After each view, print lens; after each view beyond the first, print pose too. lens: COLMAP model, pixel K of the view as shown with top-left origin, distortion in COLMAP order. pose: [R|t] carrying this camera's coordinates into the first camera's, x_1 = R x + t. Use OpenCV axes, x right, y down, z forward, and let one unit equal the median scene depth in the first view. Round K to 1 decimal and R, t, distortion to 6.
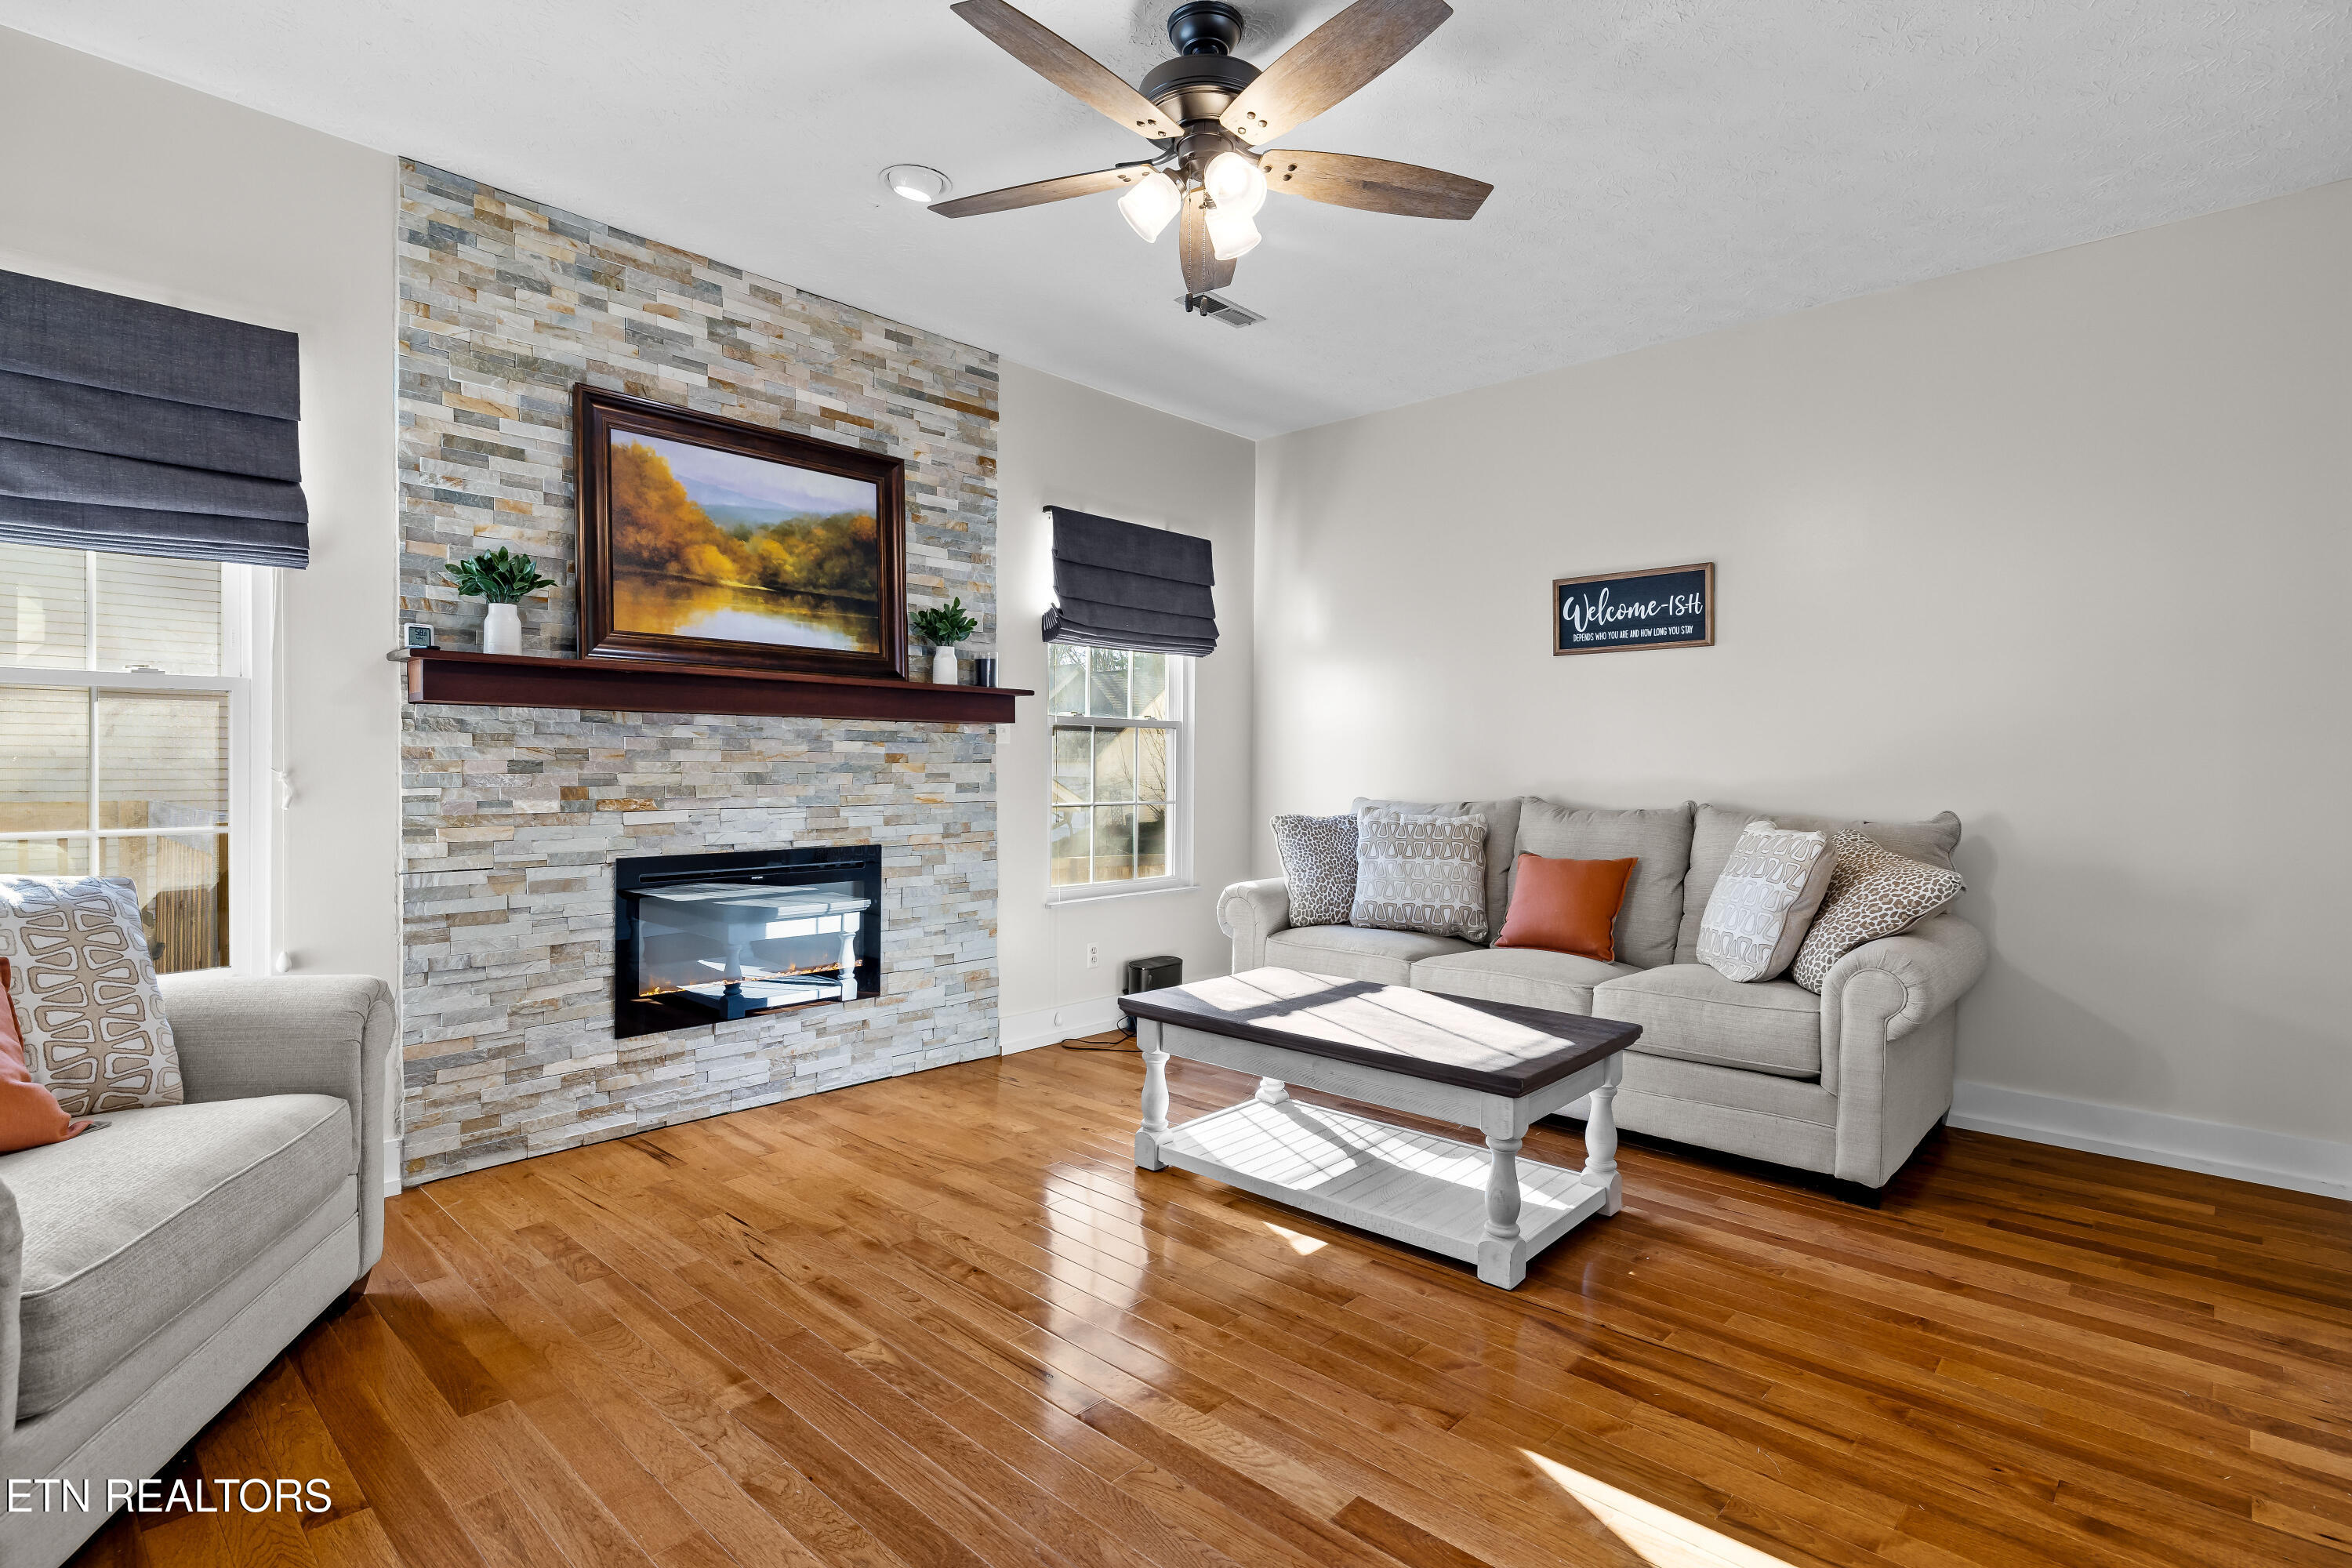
lens RADIAL K [[1143.8, 0, 1176.0], [0, 1143.8, 784.0], [0, 0, 1]] dist [-0.003772, 0.000586]
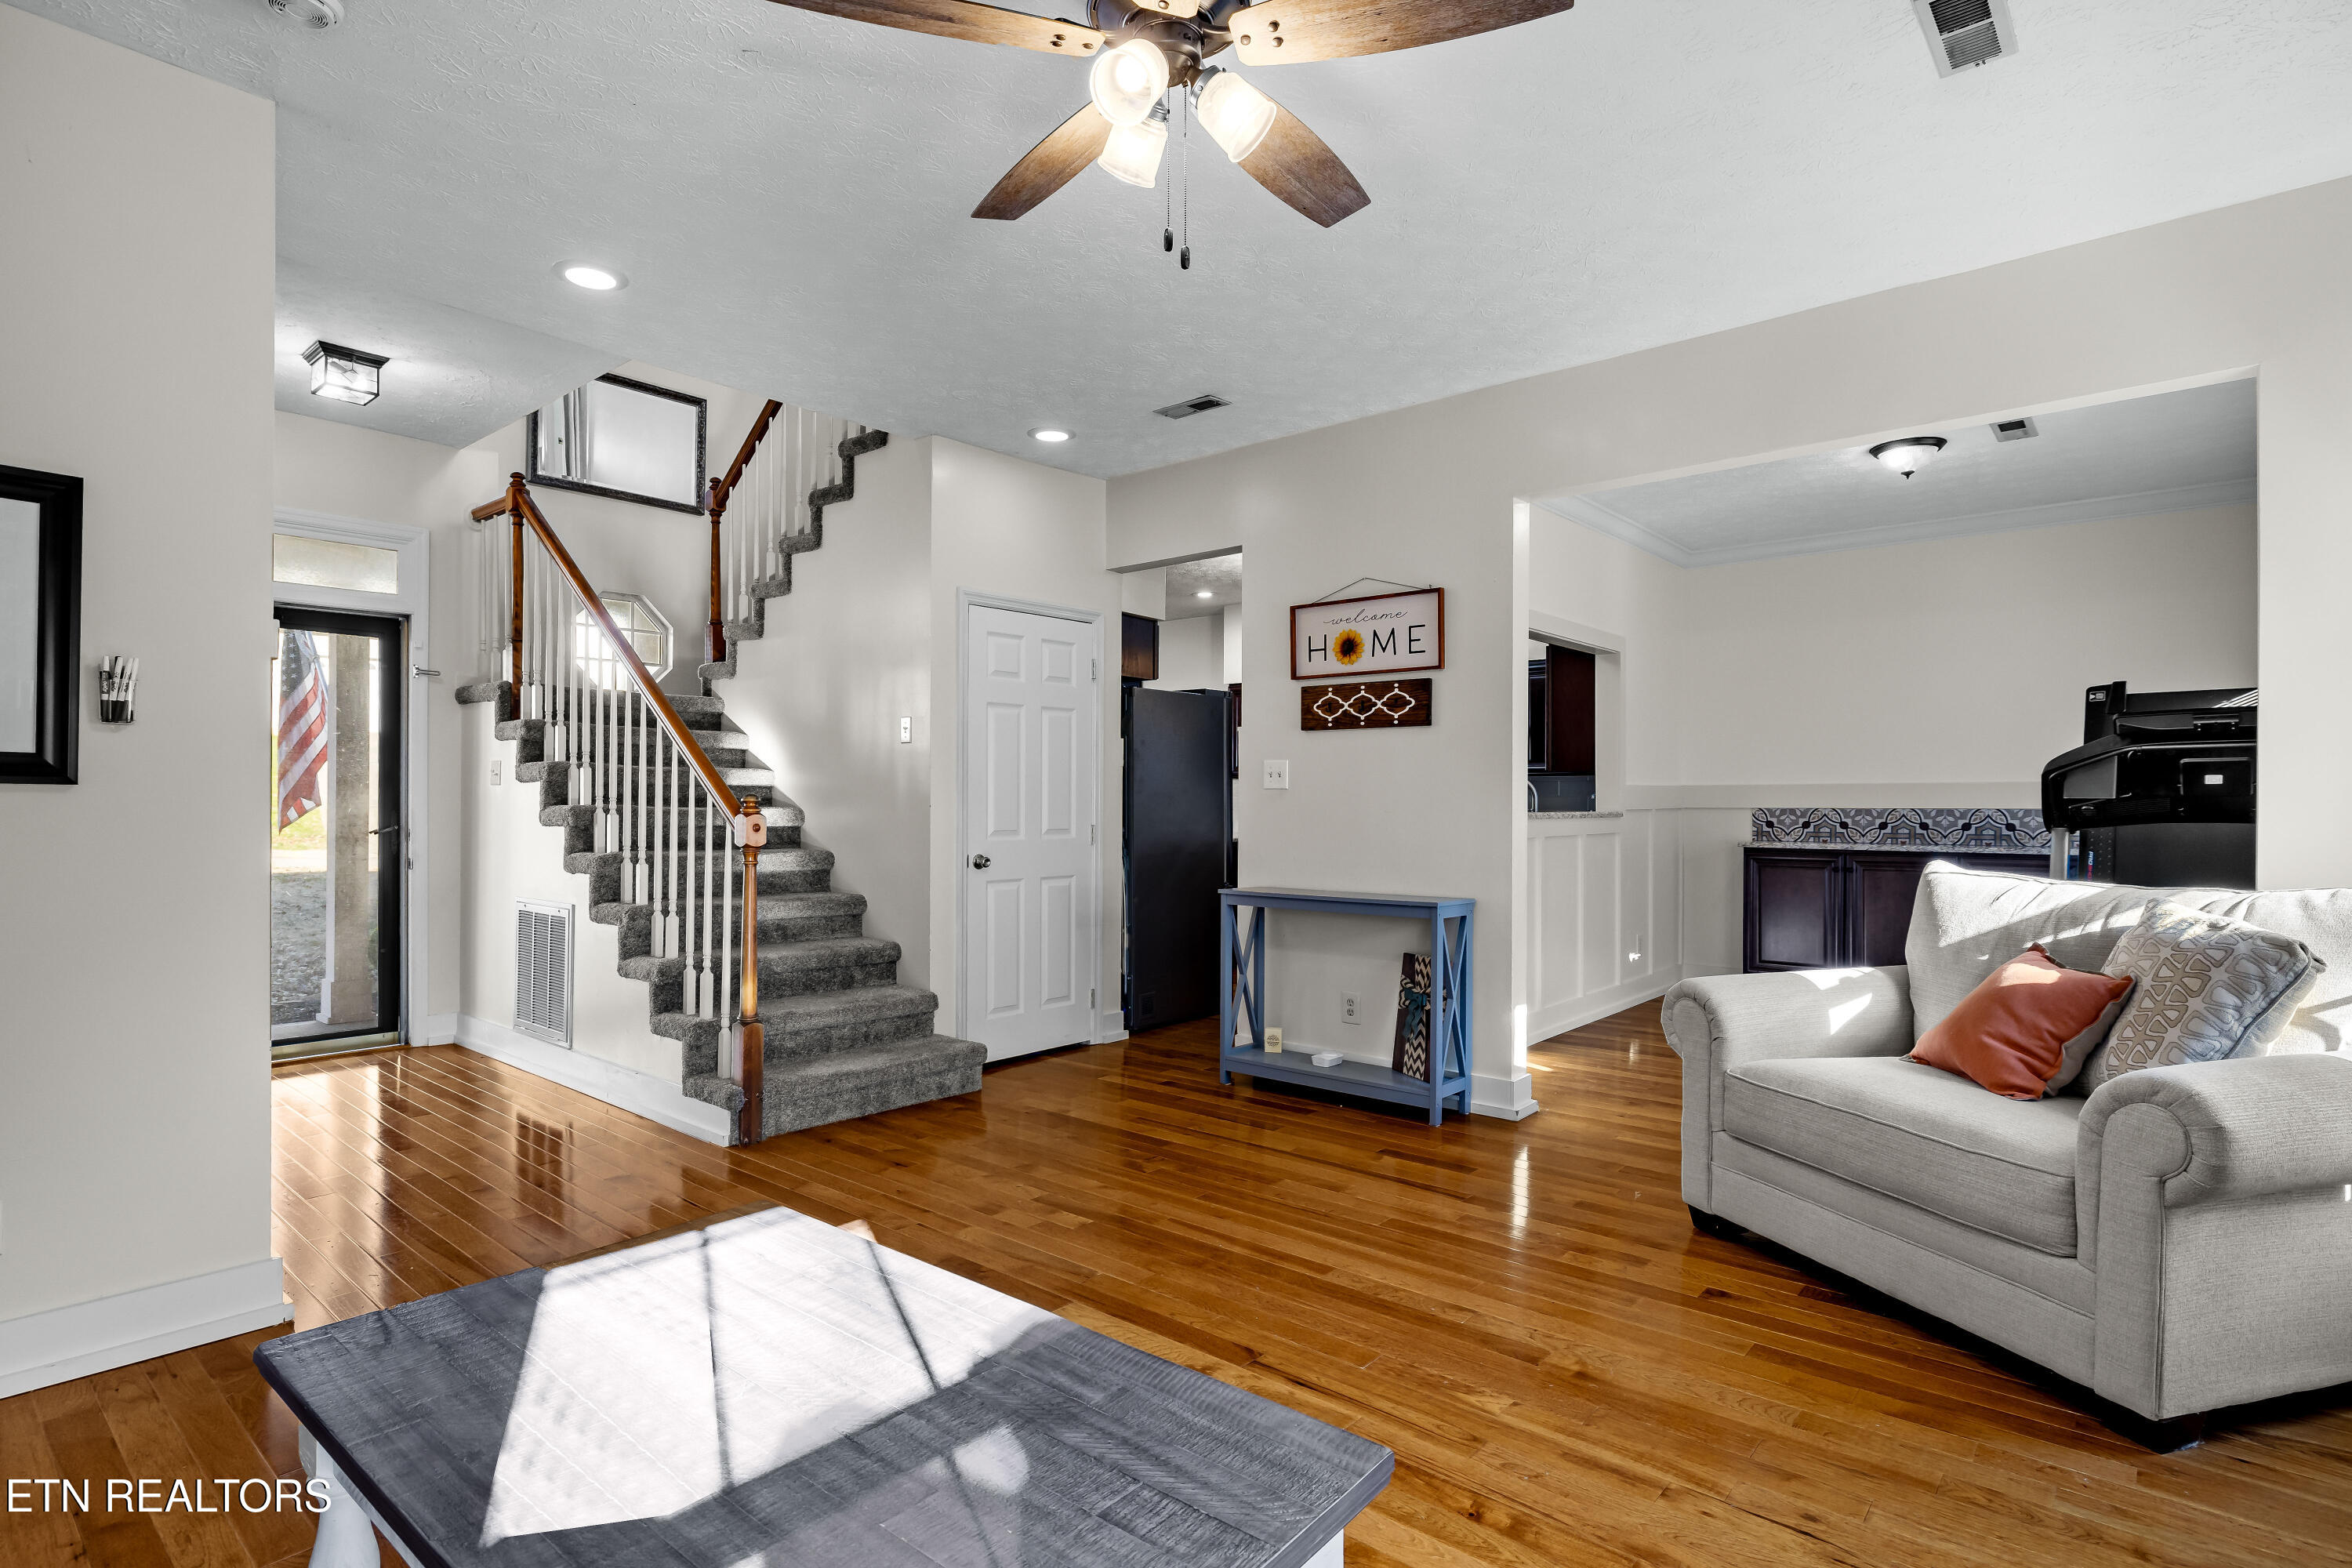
lens RADIAL K [[1182.1, 0, 1161.7], [0, 1182.1, 800.2], [0, 0, 1]] dist [-0.000526, 0.000062]
pose [[-0.999471, -0.009362, -0.031159, 0.035319], [-0.009918, 0.999794, 0.017726, -0.027534], [0.030986, 0.018026, -0.999357, 1.268108]]
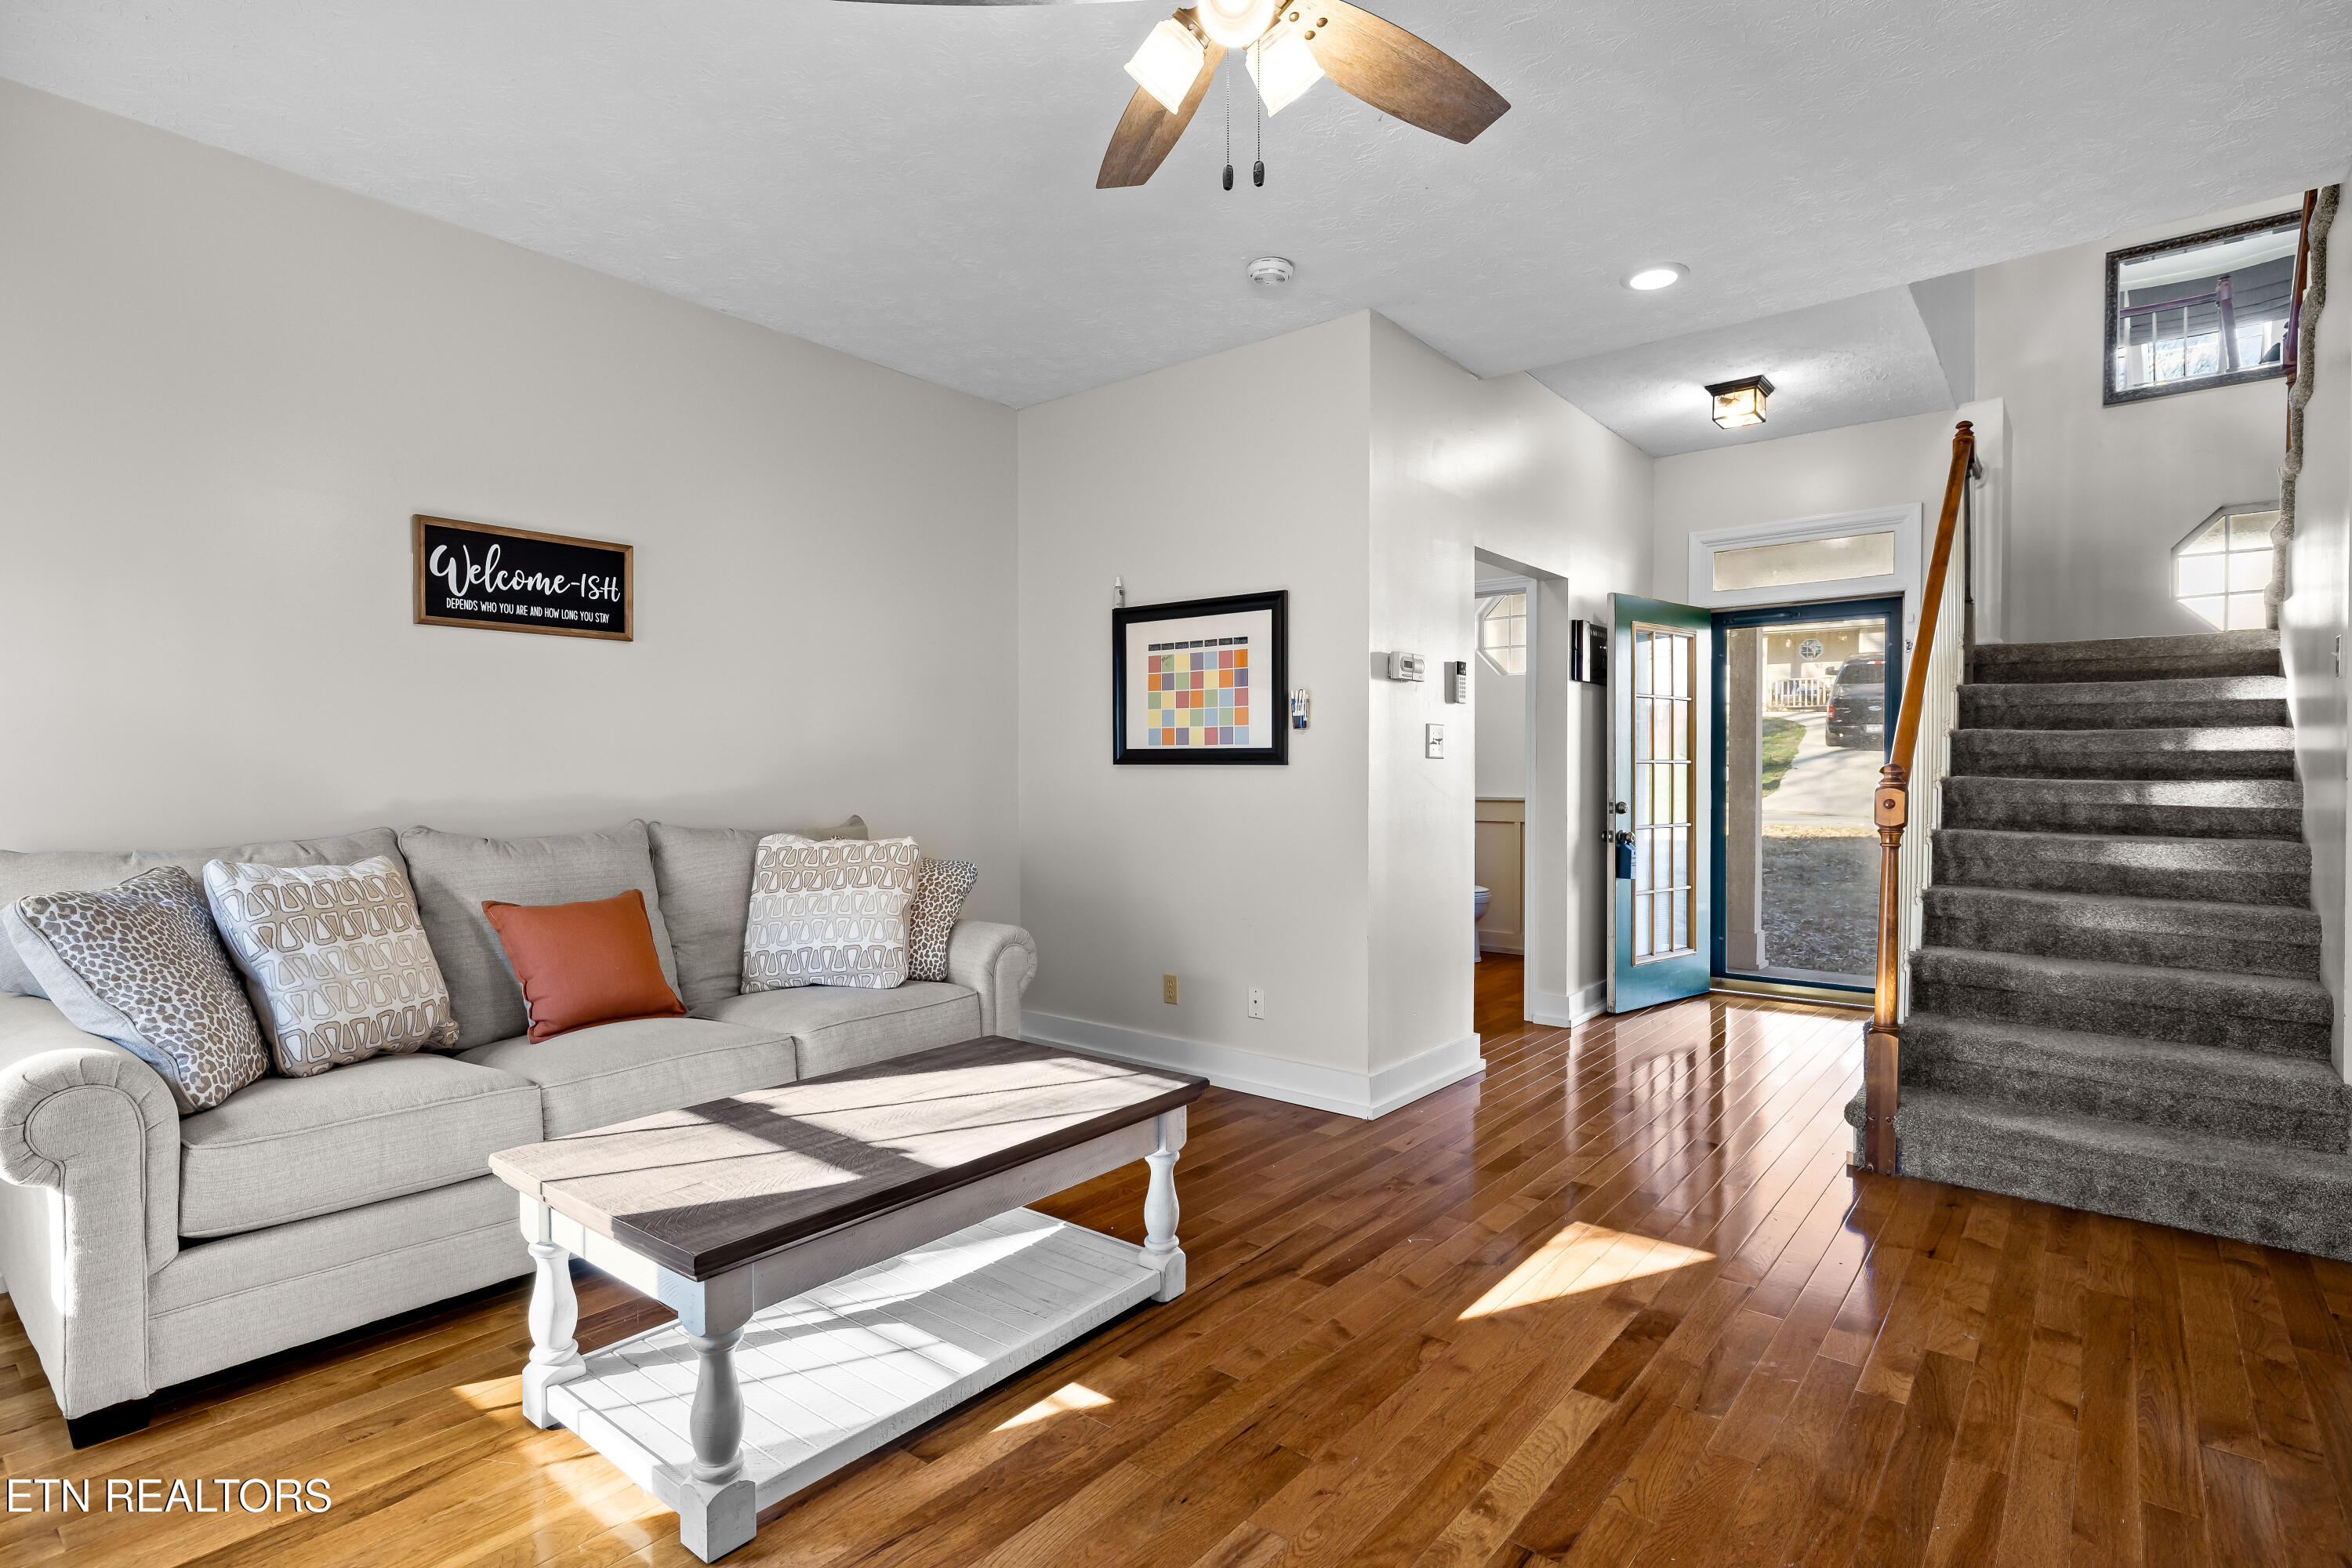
lens RADIAL K [[1146.7, 0, 1175.2], [0, 1146.7, 790.9], [0, 0, 1]] dist [-0.001769, 0.000458]
pose [[-0.059587, -0.021548, 0.997991, -0.511707], [0.020576, 0.999528, 0.022810, -0.020899], [-0.998011, 0.021894, -0.059115, 0.750700]]
